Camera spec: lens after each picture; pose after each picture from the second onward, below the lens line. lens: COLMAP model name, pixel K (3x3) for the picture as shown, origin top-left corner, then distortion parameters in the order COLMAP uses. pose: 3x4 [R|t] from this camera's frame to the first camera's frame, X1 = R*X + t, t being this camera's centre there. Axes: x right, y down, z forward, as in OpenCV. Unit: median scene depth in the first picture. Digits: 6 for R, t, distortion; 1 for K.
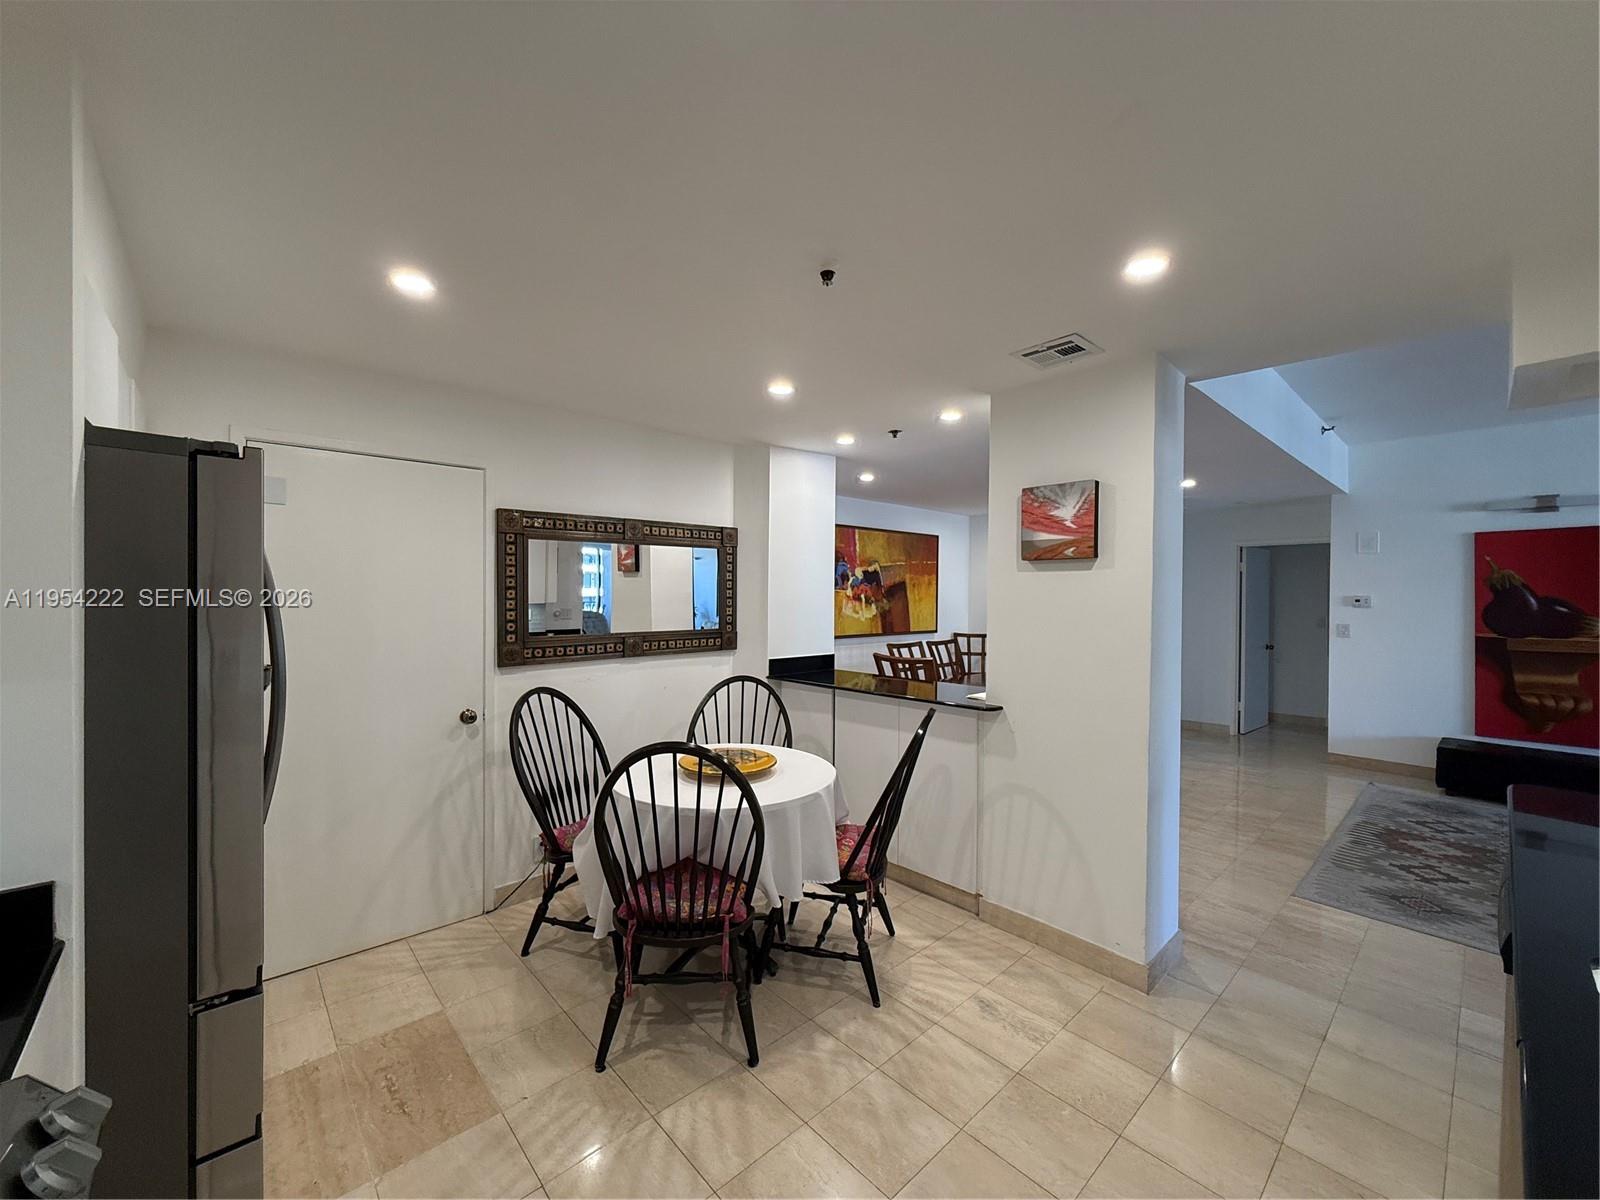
lens RADIAL K [[637.6, 0, 804.7], [0, 637.6, 598.7], [0, 0, 1]] dist [-0.000449, 0.000143]
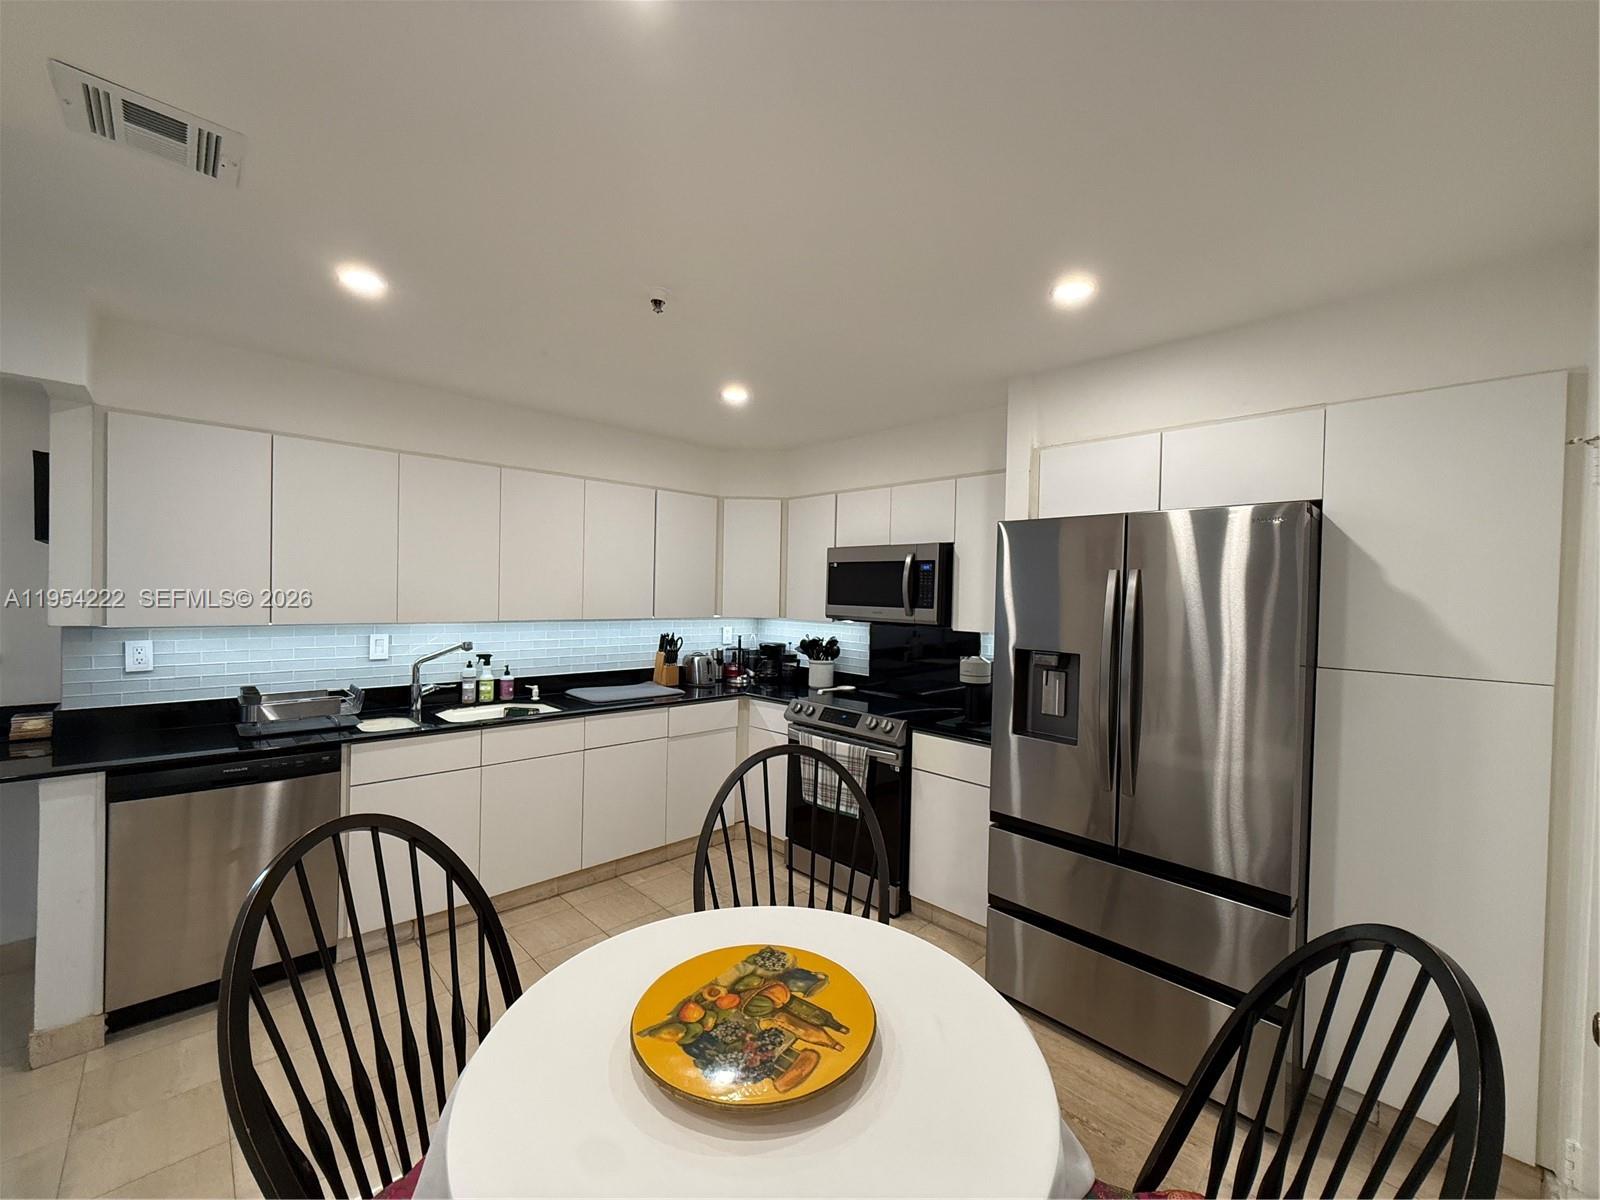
lens RADIAL K [[637.6, 0, 804.7], [0, 637.6, 598.7], [0, 0, 1]] dist [-0.000449, 0.000143]
pose [[-0.999057, -0.031658, -0.029717, -0.101637], [-0.032225, 0.999304, 0.018816, -0.013726], [0.029101, 0.019756, -0.999381, 1.078011]]
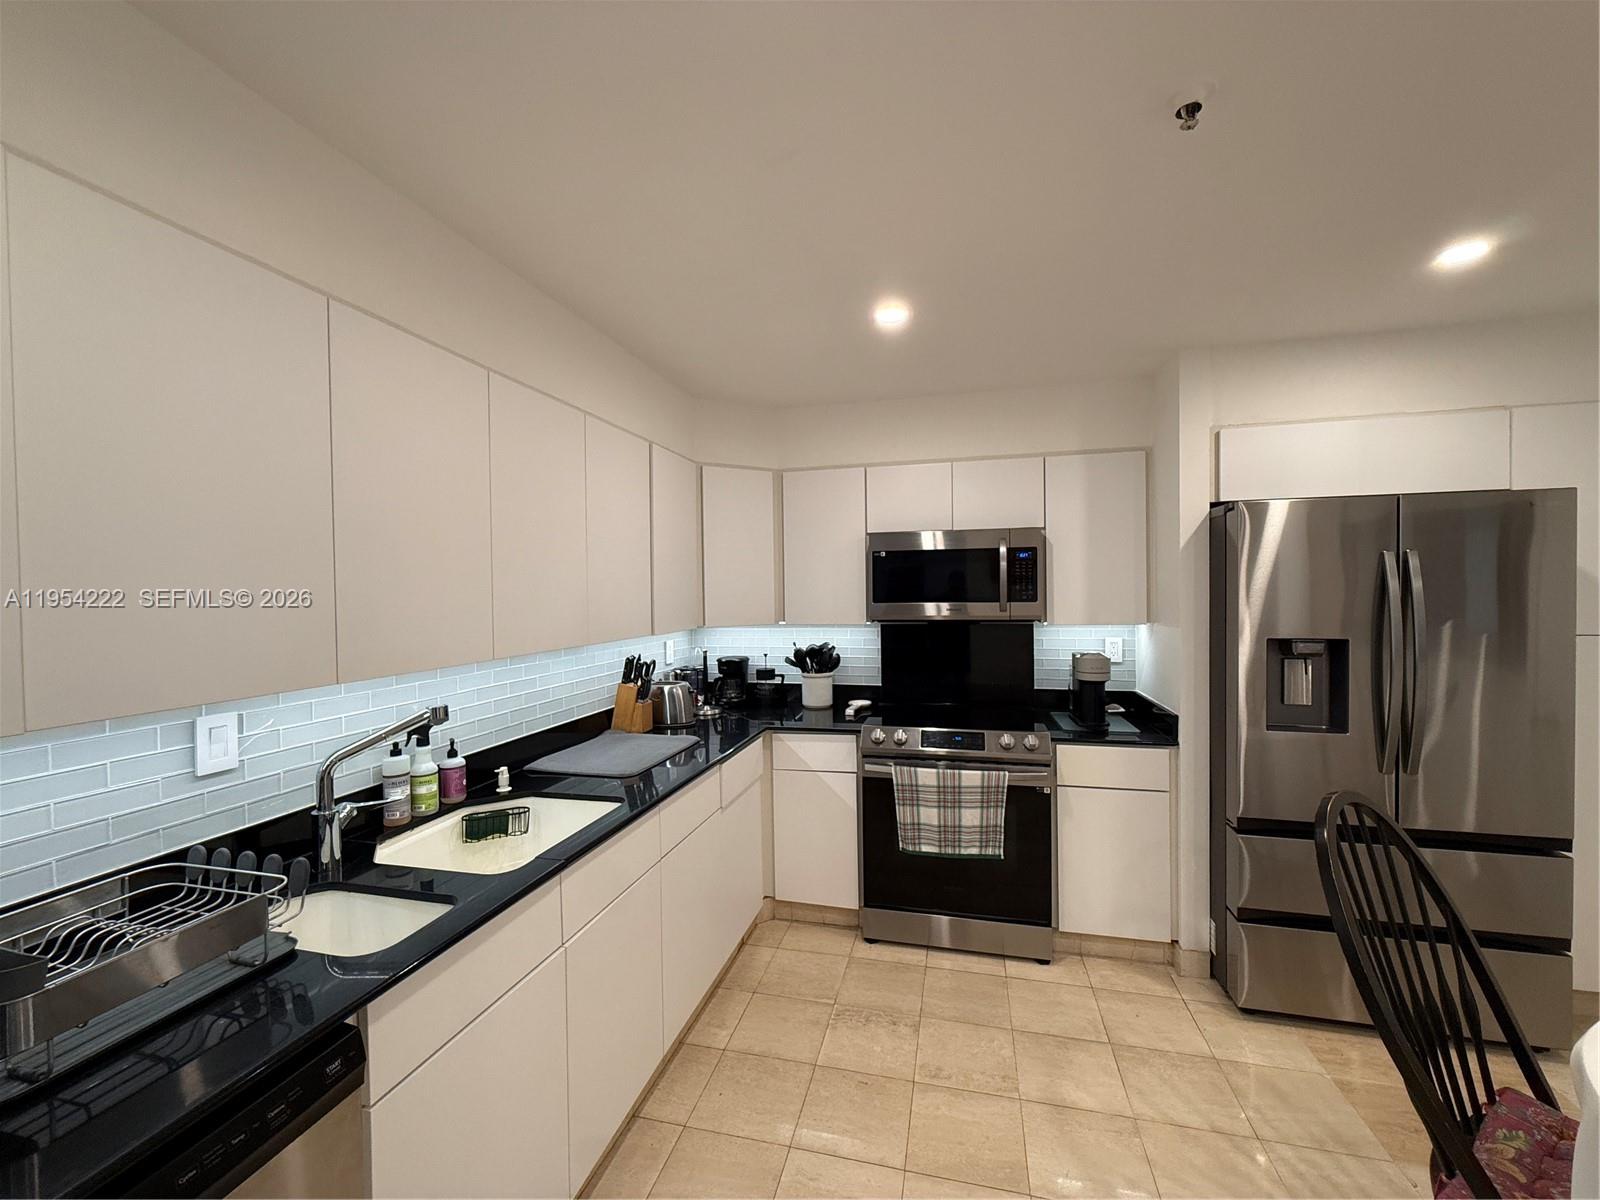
lens RADIAL K [[637.6, 0, 804.7], [0, 637.6, 598.7], [0, 0, 1]] dist [-0.000449, 0.000143]
pose [[-0.838212, 0.008469, -0.545279, 0.378663], [0.000032, 0.999880, 0.015480, -0.004589], [0.545345, 0.012958, -0.838112, 0.685434]]
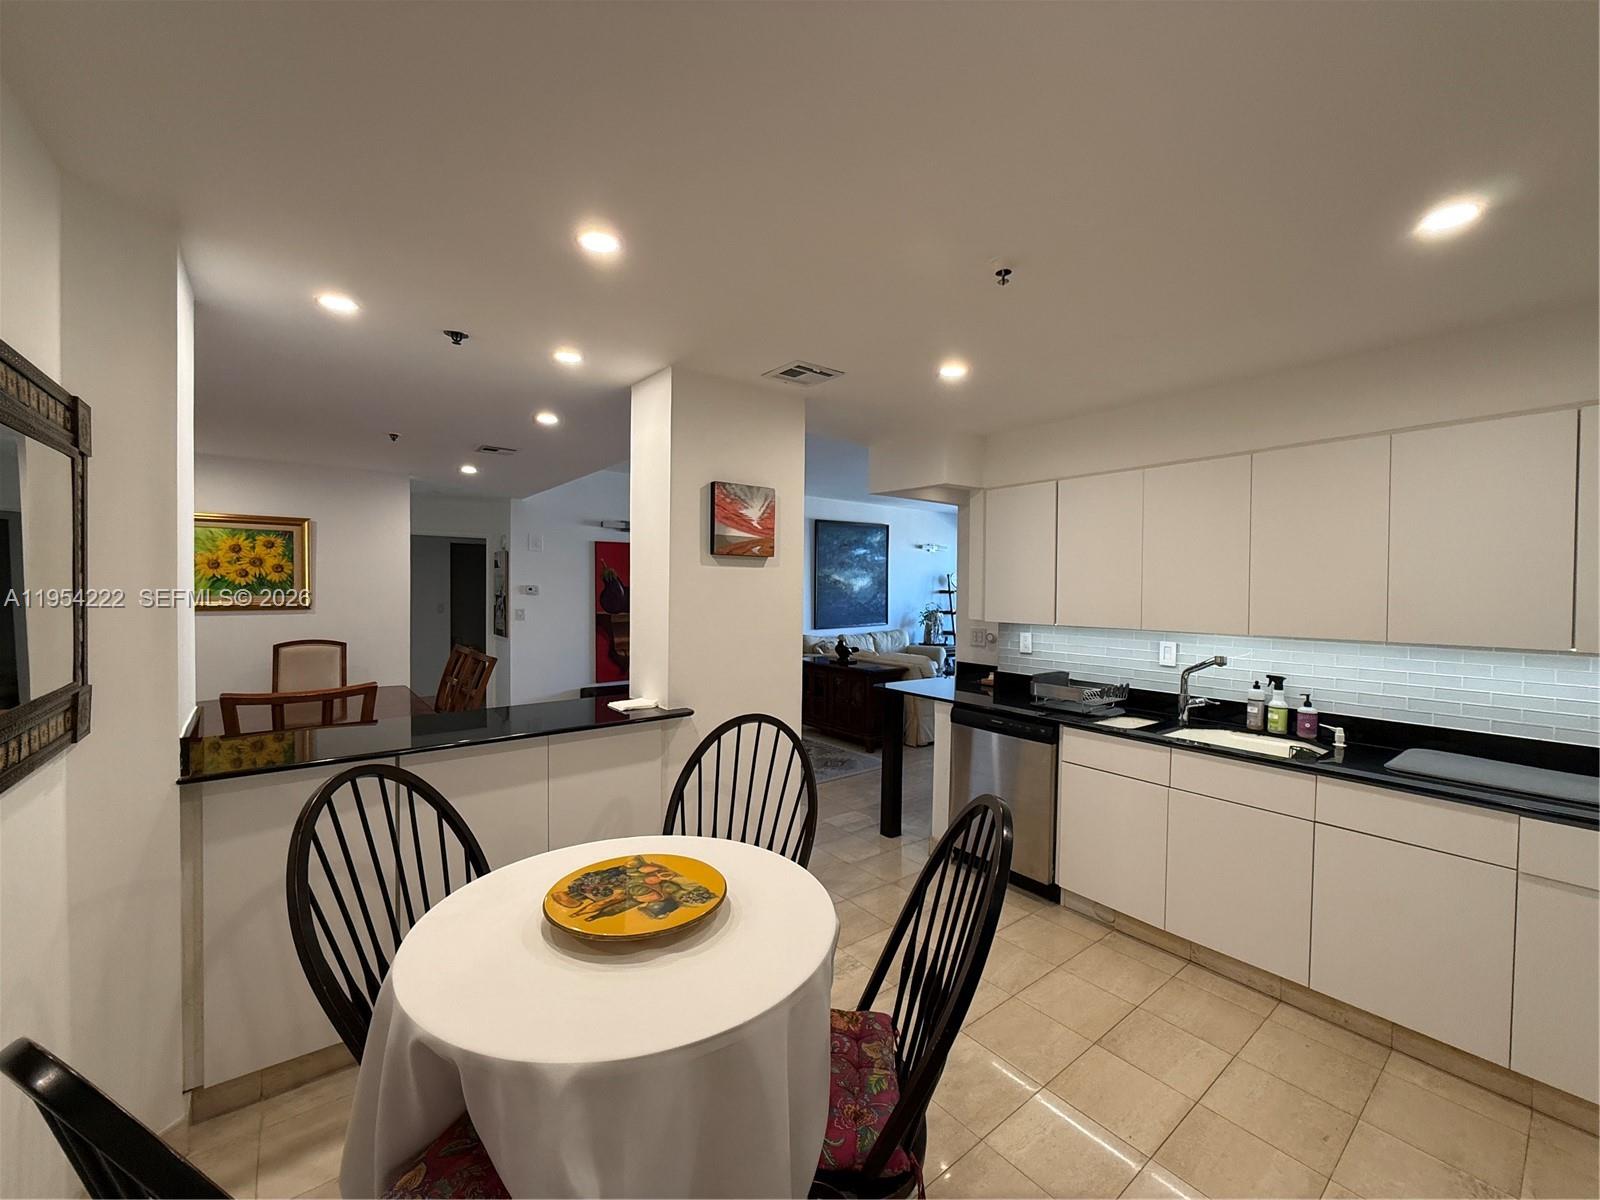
lens RADIAL K [[637.6, 0, 804.7], [0, 637.6, 598.7], [0, 0, 1]] dist [-0.000449, 0.000143]
pose [[0.076430, -0.021625, 0.996840, -0.505677], [-0.001838, 0.999760, 0.021829, -0.010318], [-0.997073, -0.003500, 0.076372, 0.626504]]
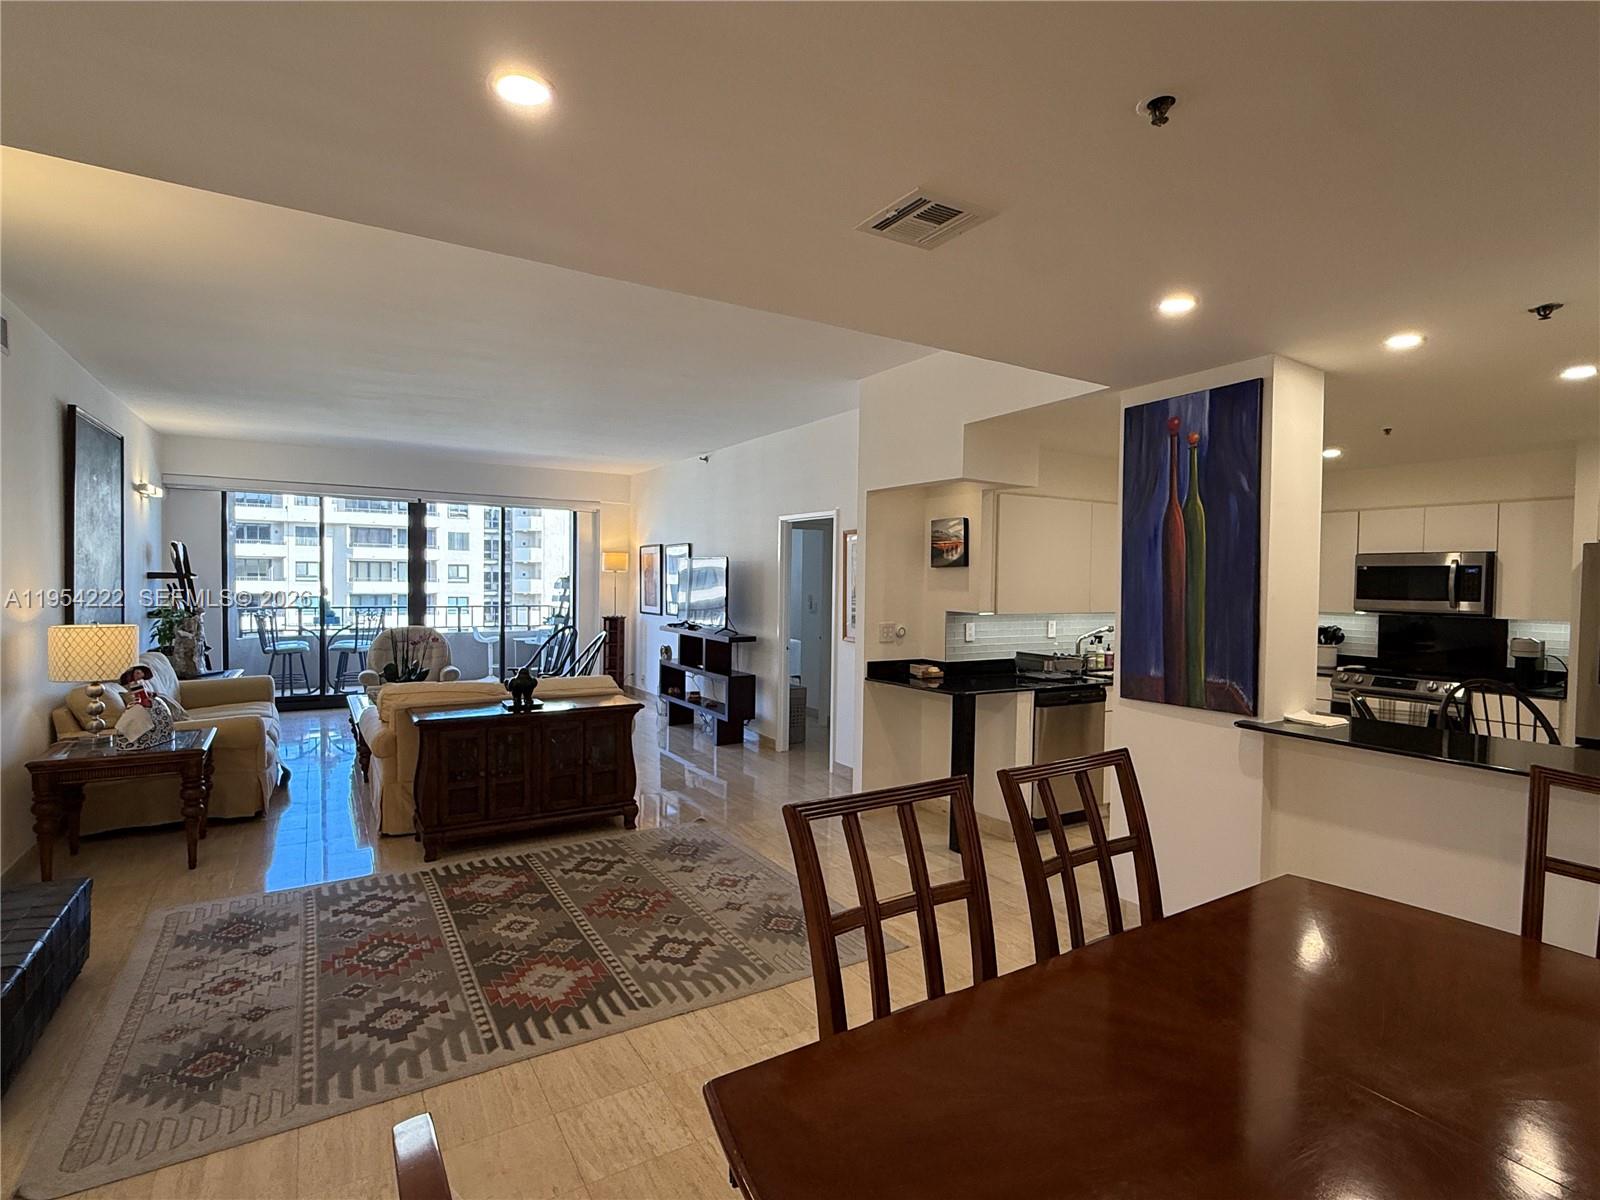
lens RADIAL K [[793.5, 0, 795.5], [0, 793.5, 602.8], [0, 0, 1]] dist [-0.001227, -0.000487]
pose [[-0.980583, -0.026963, 0.194243, 0.674783], [-0.019495, 0.998999, 0.040259, -0.022072], [-0.195134, 0.035690, -0.980127, 1.904670]]
